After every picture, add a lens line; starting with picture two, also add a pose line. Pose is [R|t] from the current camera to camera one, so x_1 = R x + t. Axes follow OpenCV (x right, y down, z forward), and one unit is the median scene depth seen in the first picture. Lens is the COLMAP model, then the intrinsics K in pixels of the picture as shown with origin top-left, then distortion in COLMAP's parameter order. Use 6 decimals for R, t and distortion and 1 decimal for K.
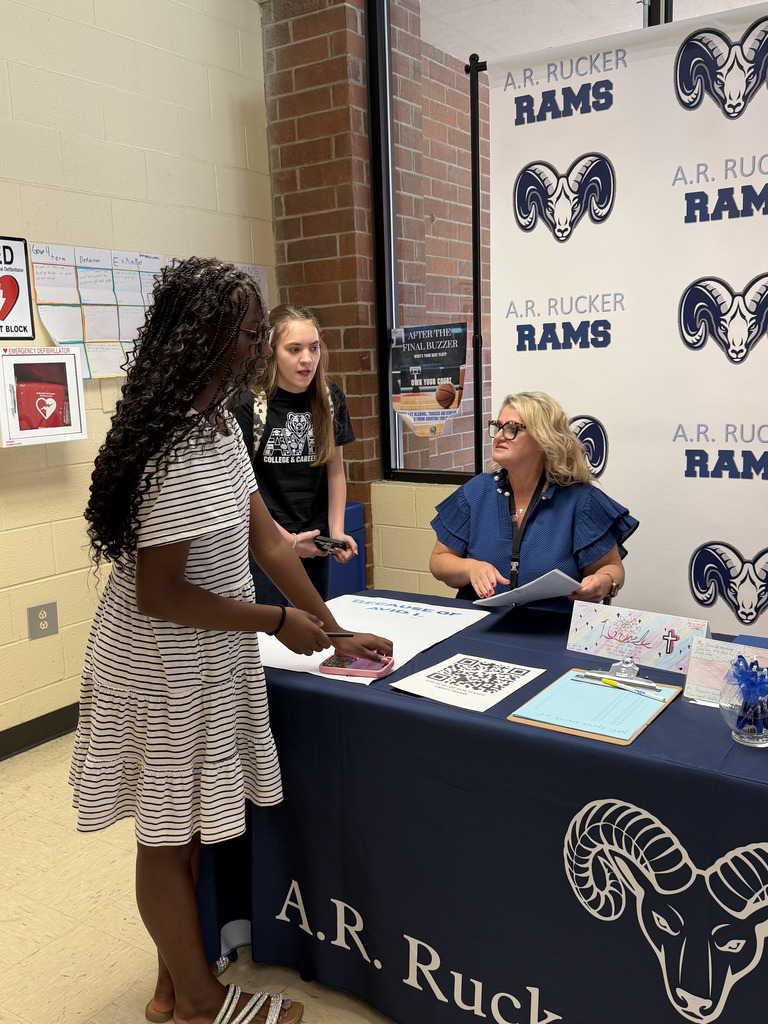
lens RADIAL K [[916.6, 0, 384.0], [0, 916.6, 512.0], [0, 0, 1]] dist [0.233637, -0.607936]
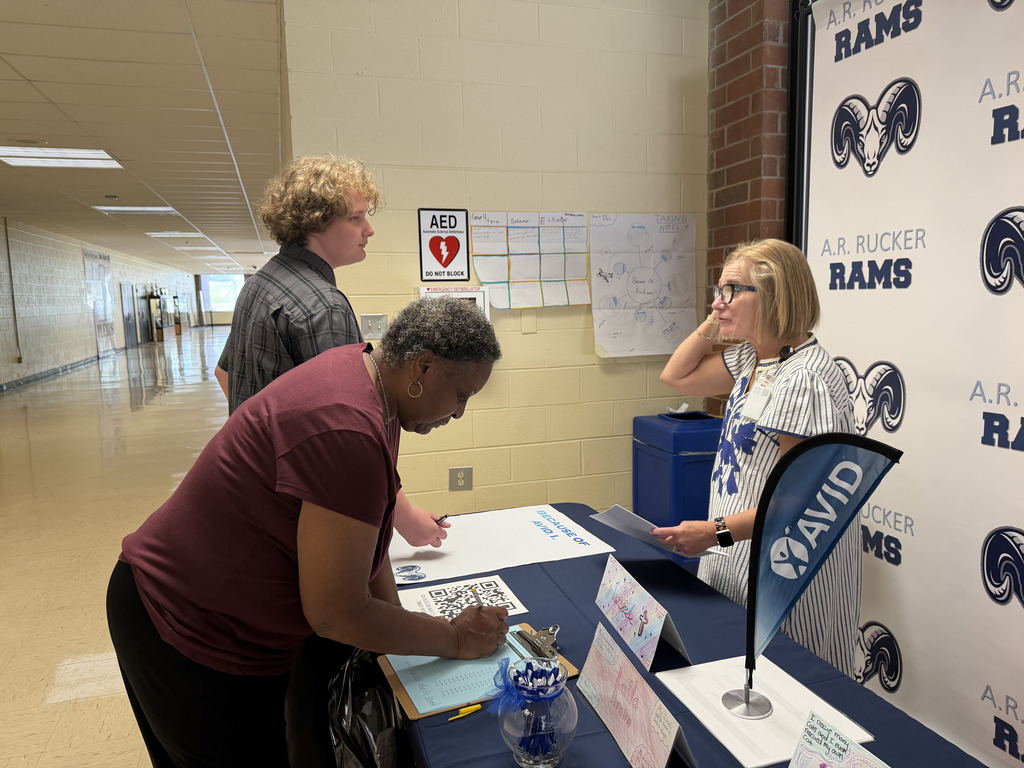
lens RADIAL K [[719.2, 0, 512.0], [0, 719.2, 384.0], [0, 0, 1]] dist [0.029498, -0.052915]
pose [[0.773617, 0.088823, -0.627398, 0.383268], [-0.101901, 0.994679, 0.015170, -0.055862], [0.625407, 0.052197, 0.778551, 0.220745]]
